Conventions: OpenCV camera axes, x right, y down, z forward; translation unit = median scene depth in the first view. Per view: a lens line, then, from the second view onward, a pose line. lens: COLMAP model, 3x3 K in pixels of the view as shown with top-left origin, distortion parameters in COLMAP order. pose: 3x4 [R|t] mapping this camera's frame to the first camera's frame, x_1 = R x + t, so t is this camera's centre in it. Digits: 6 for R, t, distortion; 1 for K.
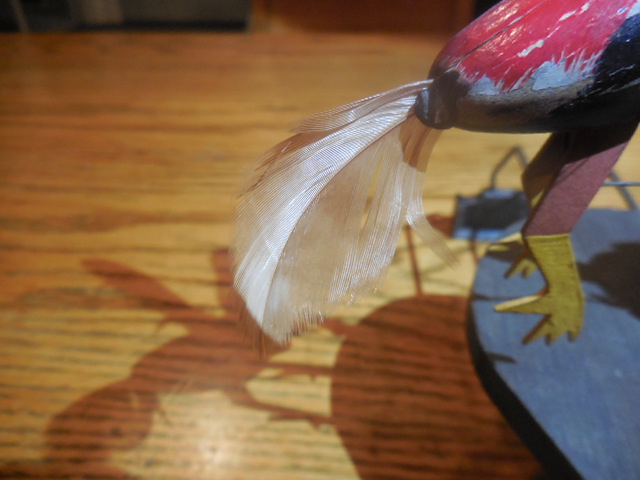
lens RADIAL K [[459.7, 0, 319.0], [0, 459.7, 233.7], [0, 0, 1]] dist [-0.047548, 0.005586]
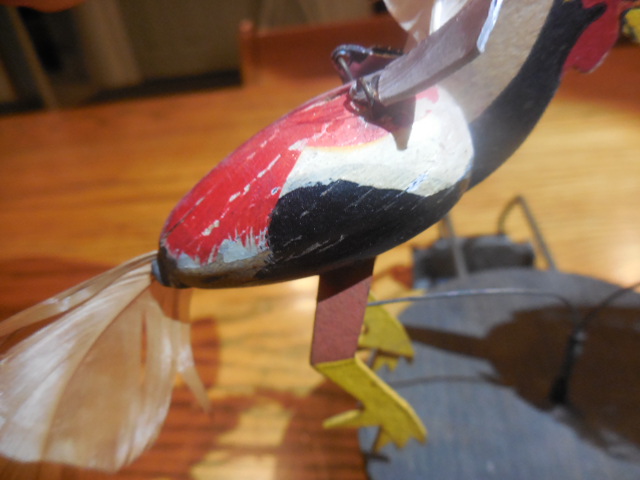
lens RADIAL K [[459.7, 0, 299.5], [0, 459.7, 240.8], [0, 0, 1]] dist [-0.047548, 0.005586]
pose [[0.991993, -0.112156, -0.058061, 0.712515], [0.107491, 0.991137, -0.078053, -0.266258], [0.066300, 0.071187, 0.995257, -0.053200]]
